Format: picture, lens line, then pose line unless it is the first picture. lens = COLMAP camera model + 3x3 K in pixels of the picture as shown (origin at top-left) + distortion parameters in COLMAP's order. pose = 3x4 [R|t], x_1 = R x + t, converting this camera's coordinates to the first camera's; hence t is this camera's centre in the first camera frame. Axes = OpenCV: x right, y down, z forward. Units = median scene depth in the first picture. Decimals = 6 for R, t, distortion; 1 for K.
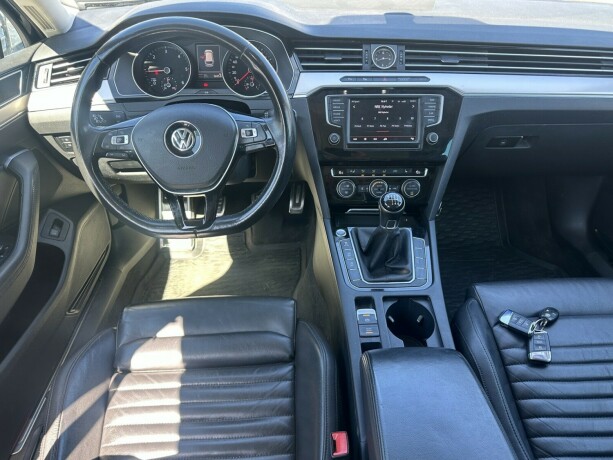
lens RADIAL K [[422.0, 0, 302.8], [0, 422.0, 235.1], [0, 0, 1]] dist [-0.030564, -0.003943]
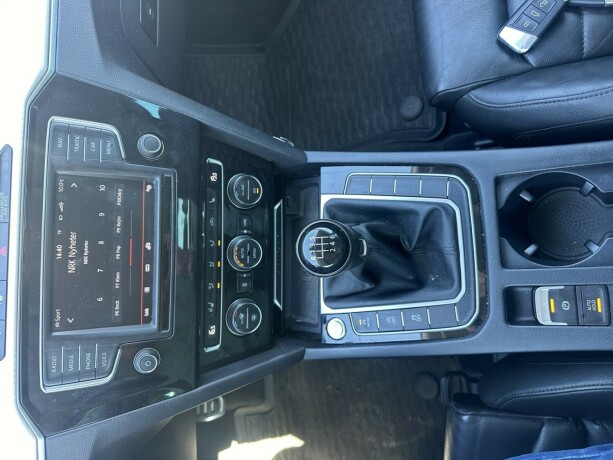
lens RADIAL K [[426.4, 0, 305.5], [0, 426.4, 230.5], [0, 0, 1]] dist [-0.026726, -0.012461]
pose [[-0.017937, -0.995700, 0.090886, 0.170417], [0.957973, 0.008914, 0.286721, -0.199809], [-0.286298, 0.092209, 0.953693, 0.511366]]
